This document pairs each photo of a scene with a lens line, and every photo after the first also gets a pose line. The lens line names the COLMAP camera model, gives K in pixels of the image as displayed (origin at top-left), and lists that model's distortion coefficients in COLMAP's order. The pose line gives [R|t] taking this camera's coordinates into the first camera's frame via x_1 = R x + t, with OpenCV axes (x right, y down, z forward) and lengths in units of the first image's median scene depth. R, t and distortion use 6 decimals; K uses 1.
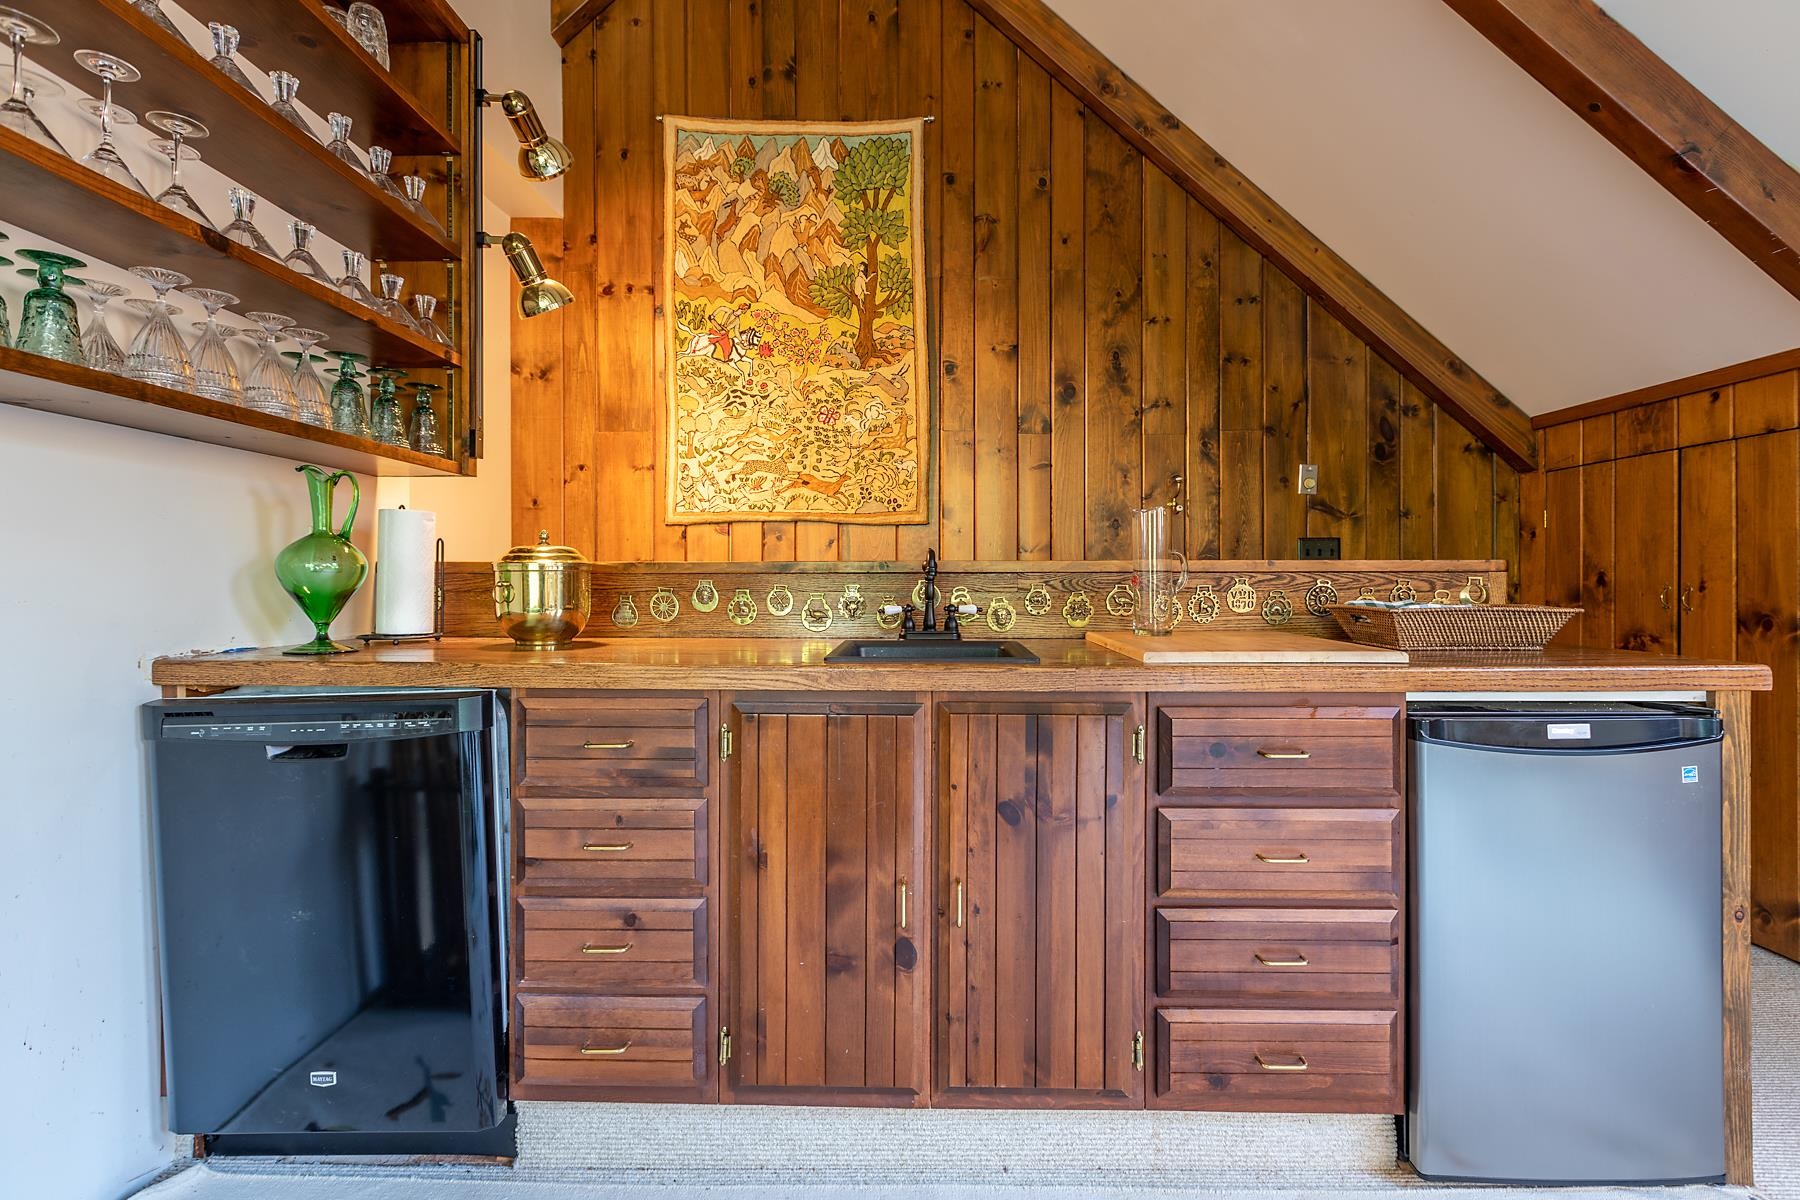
lens RADIAL K [[822.8, 0, 903.5], [0, 822.8, 585.2], [0, 0, 1]] dist [-0.001453, -0.000065]
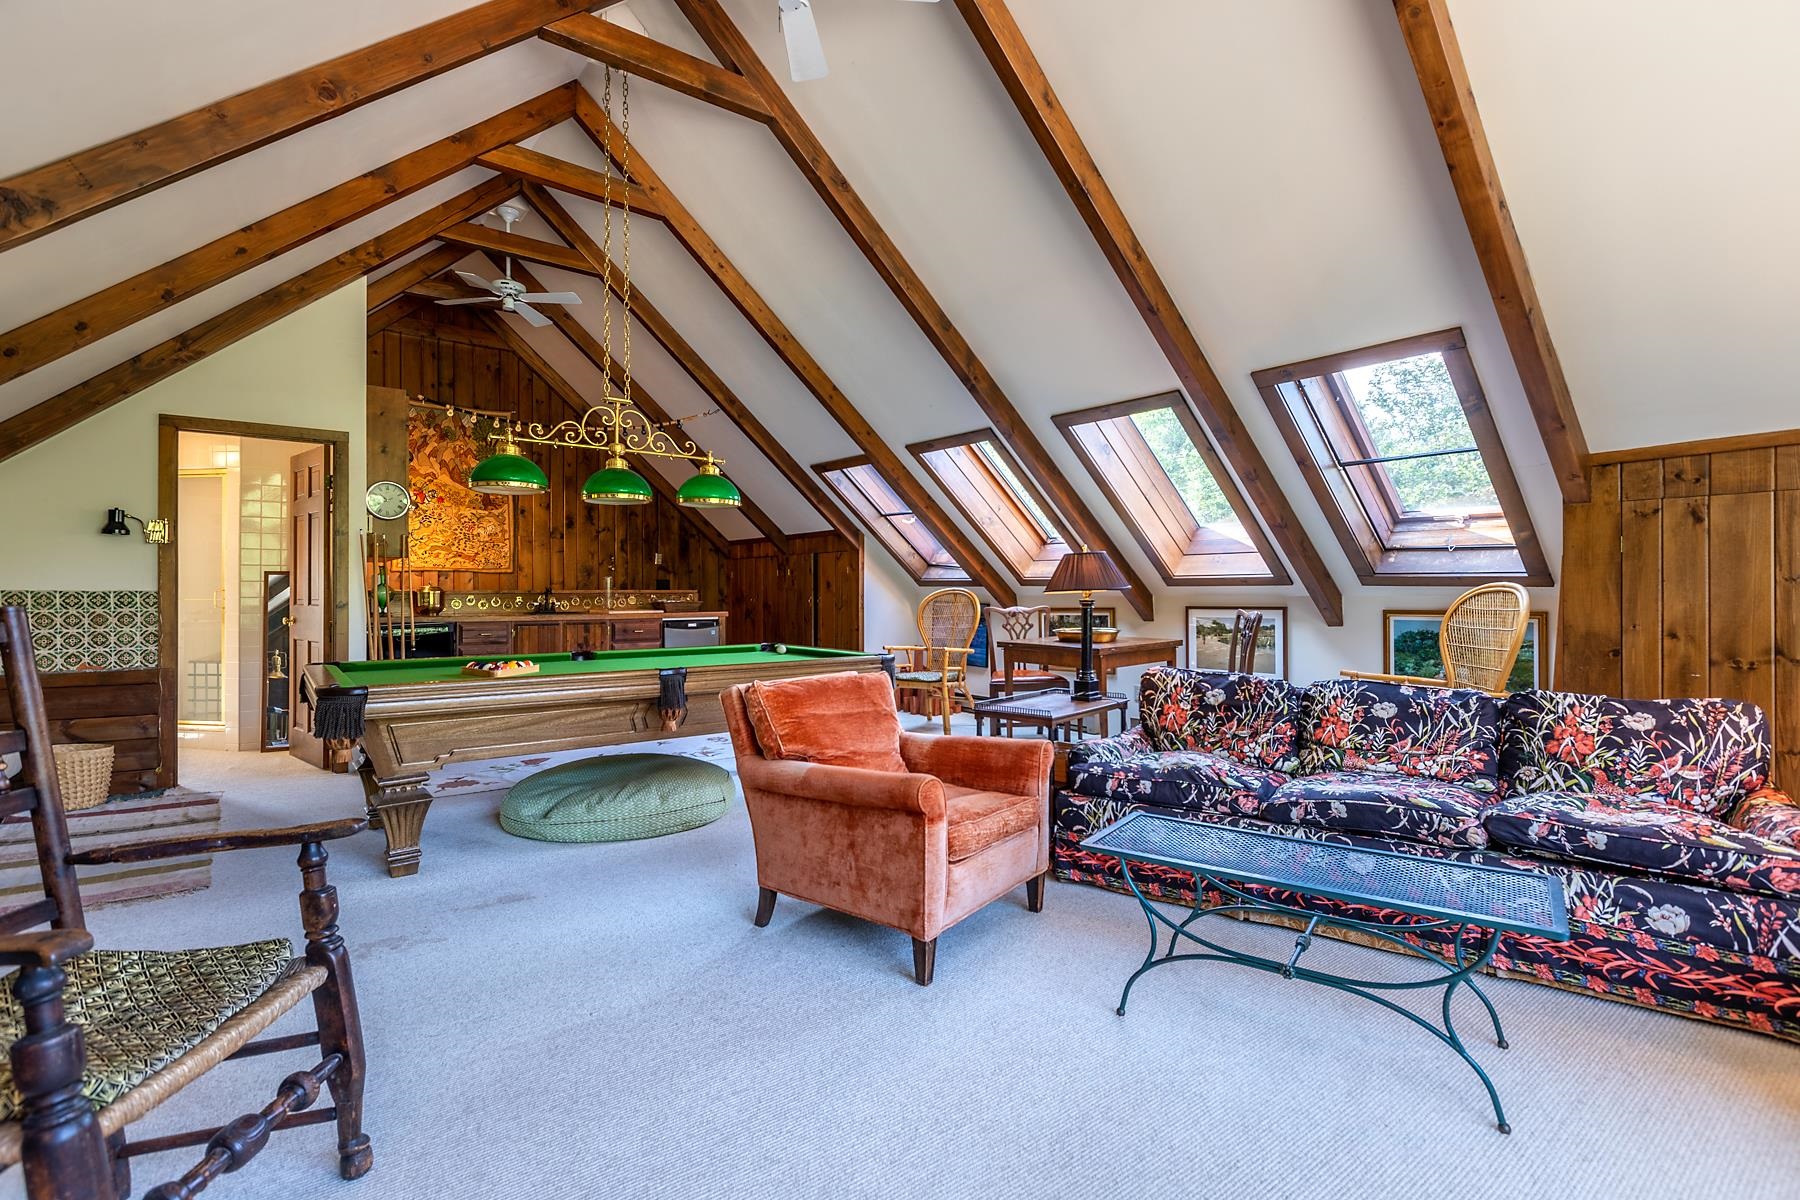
lens RADIAL K [[822.8, 0, 903.5], [0, 822.8, 585.2], [0, 0, 1]] dist [-0.001453, -0.000065]
pose [[0.777819, 0.004562, 0.628472, -0.624023], [0.004418, 0.999909, -0.012726, 0.000372], [-0.628473, 0.012675, 0.777728, -1.711960]]
